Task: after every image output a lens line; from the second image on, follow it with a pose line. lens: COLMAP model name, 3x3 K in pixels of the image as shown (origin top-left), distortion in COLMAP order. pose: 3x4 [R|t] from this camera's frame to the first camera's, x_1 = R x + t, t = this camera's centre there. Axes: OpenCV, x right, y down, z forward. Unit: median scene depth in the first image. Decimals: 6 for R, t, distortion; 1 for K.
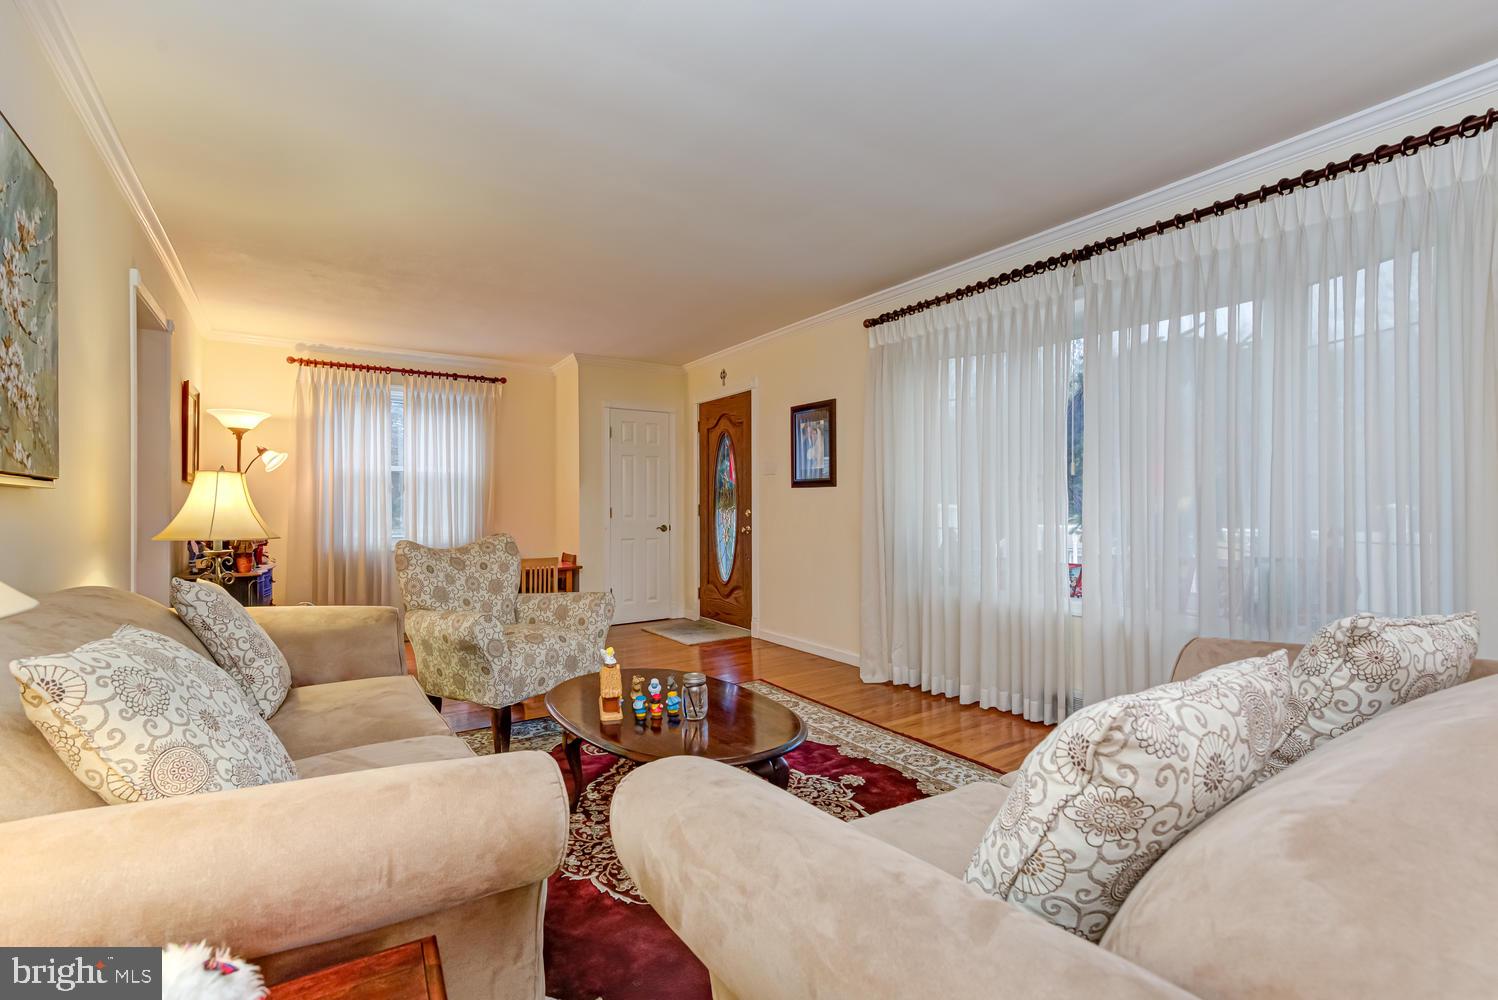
lens RADIAL K [[689.2, 0, 761.4], [0, 689.2, 513.7], [0, 0, 1]] dist [0.024135, -0.001641]
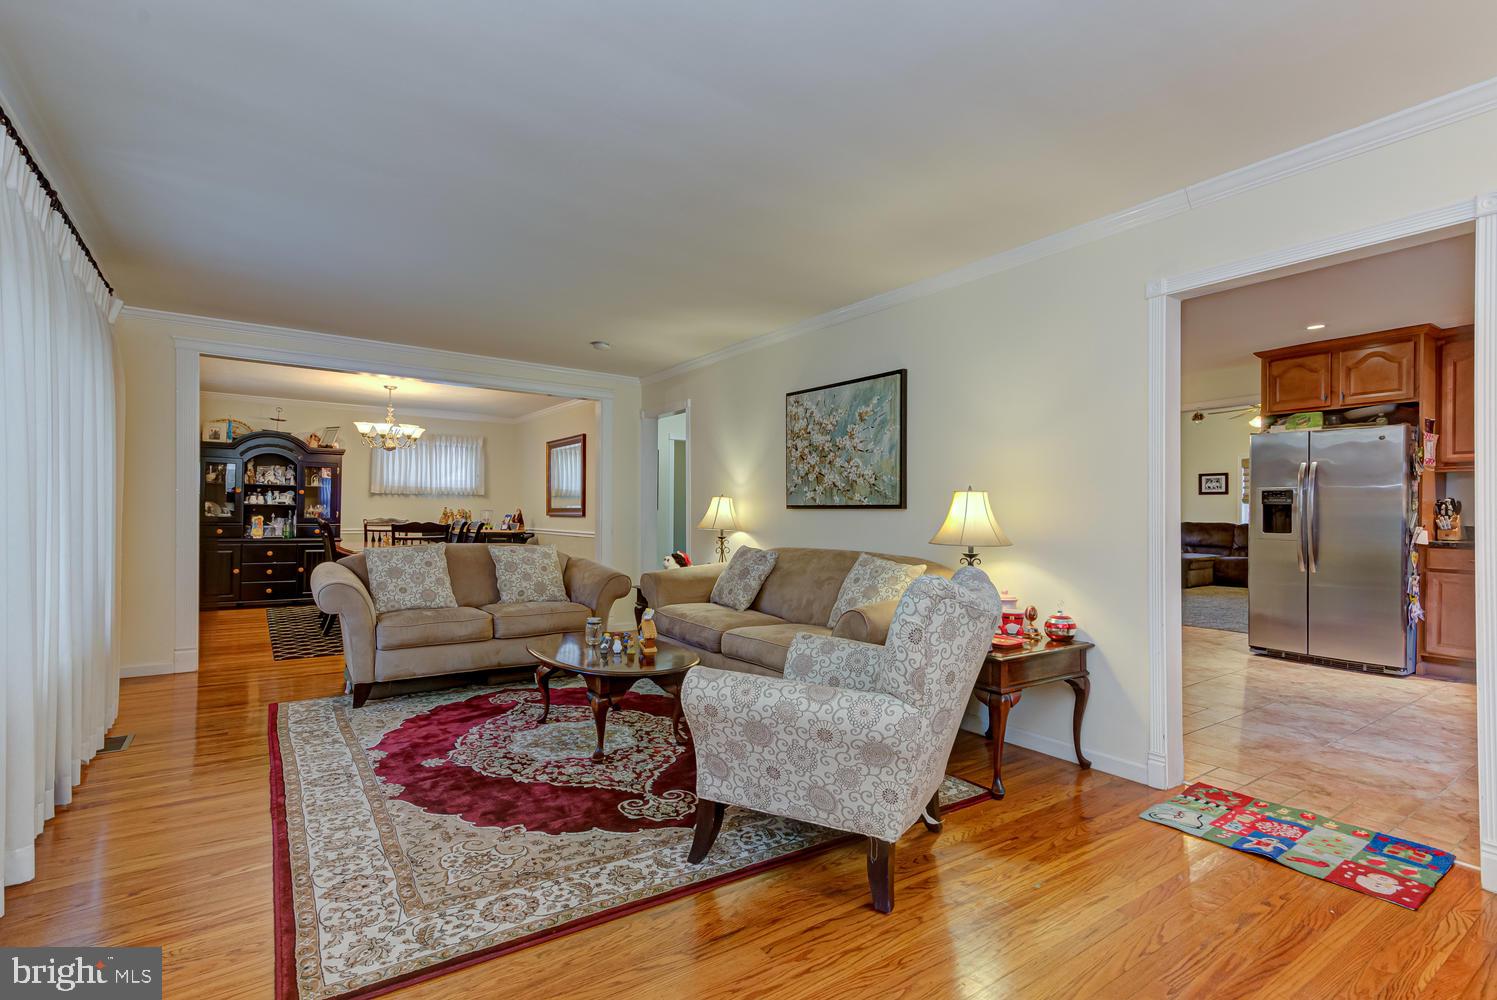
lens RADIAL K [[688.7, 0, 761.0], [0, 688.7, 505.4], [0, 0, 1]] dist [0.024135, -0.001641]
pose [[-0.999093, -0.009433, -0.041523, -0.270681], [-0.009186, 0.999939, -0.006123, -0.016122], [0.041578, -0.005736, -0.999119, 1.701080]]
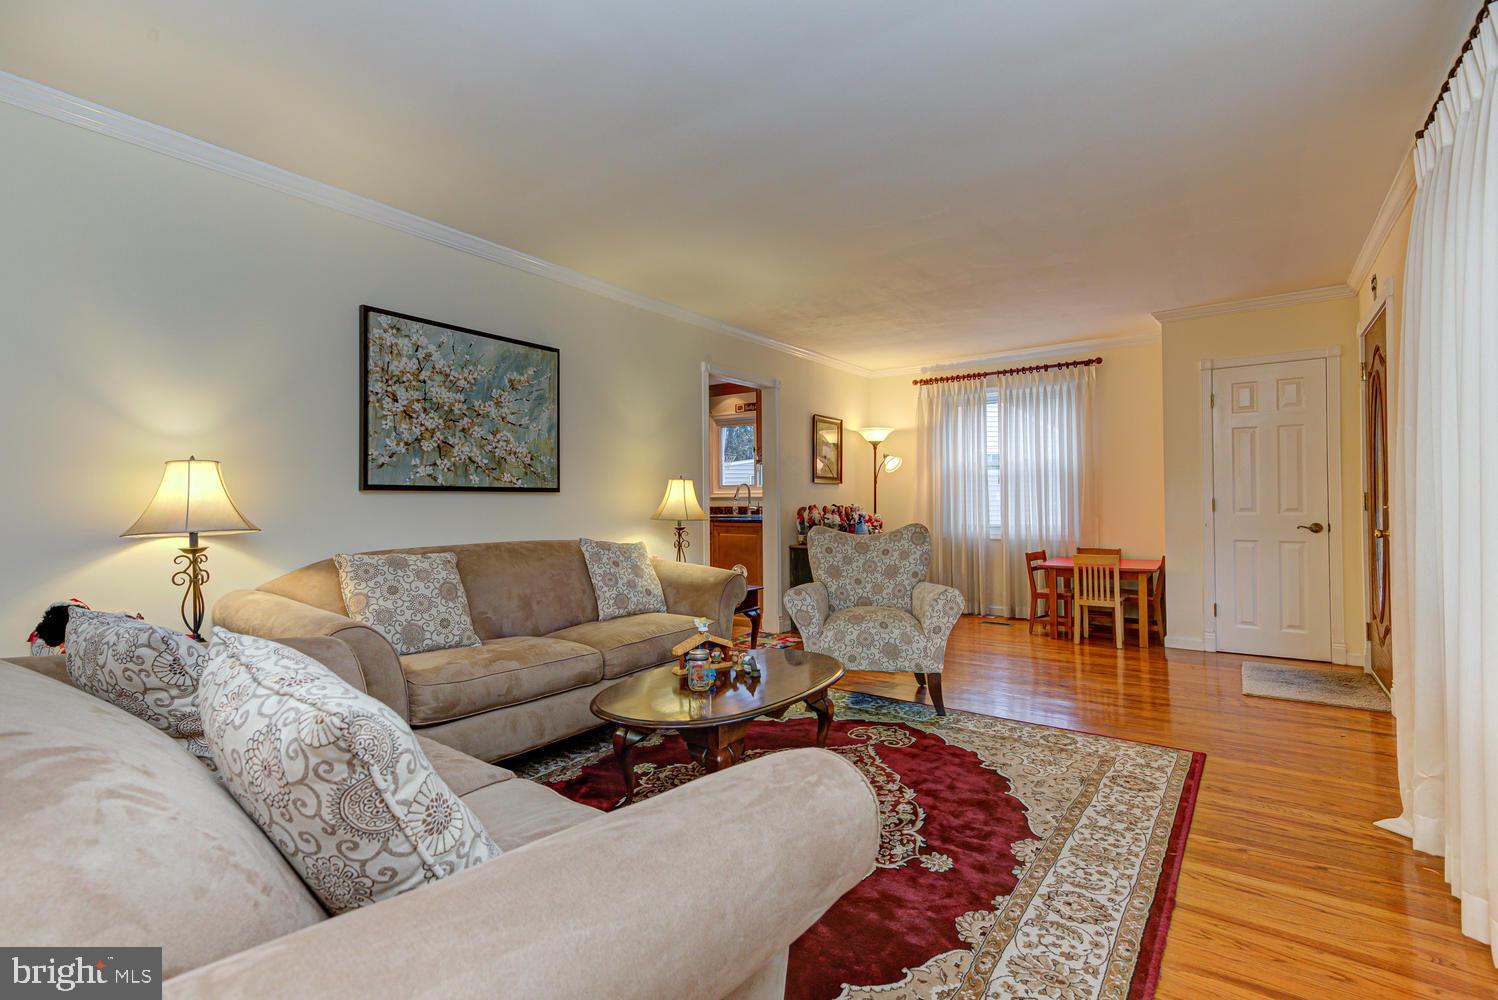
lens RADIAL K [[689.2, 0, 726.4], [0, 689.2, 498.8], [0, 0, 1]] dist [0.024135, -0.001641]
pose [[0.328991, -0.006519, -0.944310, 0.615176], [-0.002849, 0.999965, -0.007896, -0.000641], [0.944329, 0.005288, 0.328961, 0.429395]]
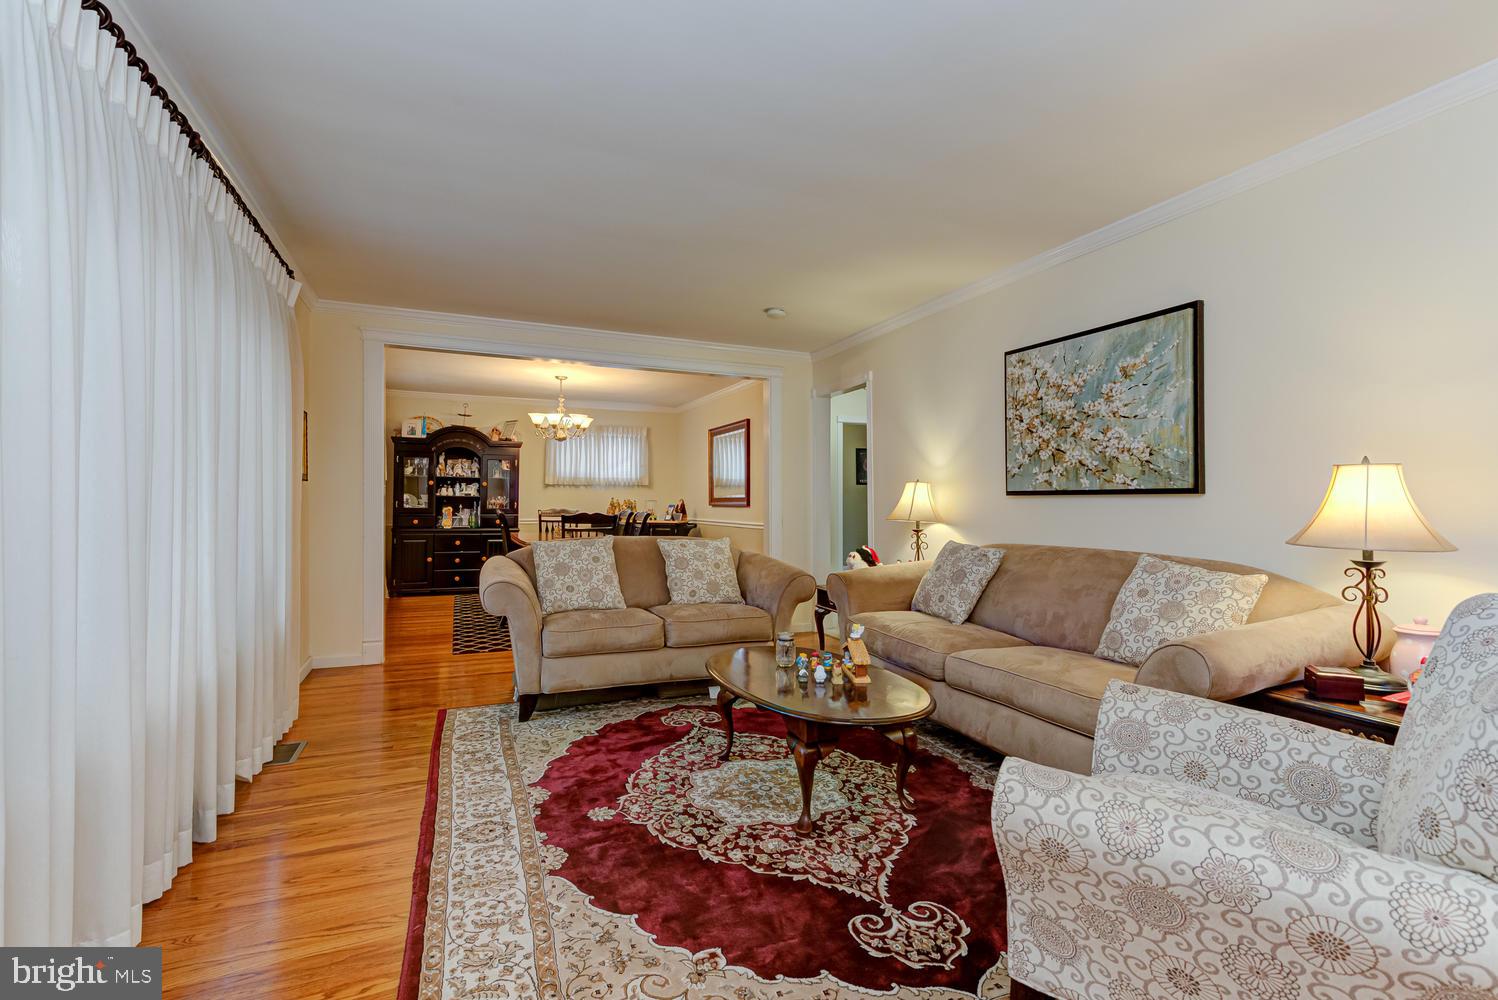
lens RADIAL K [[689.2, 0, 761.2], [0, 689.2, 488.2], [0, 0, 1]] dist [0.024135, -0.001641]
pose [[-0.984975, -0.000101, 0.172699, -0.175433], [-0.002703, 0.999886, -0.014833, -0.012385], [-0.172678, -0.015077, -0.984863, 1.470413]]
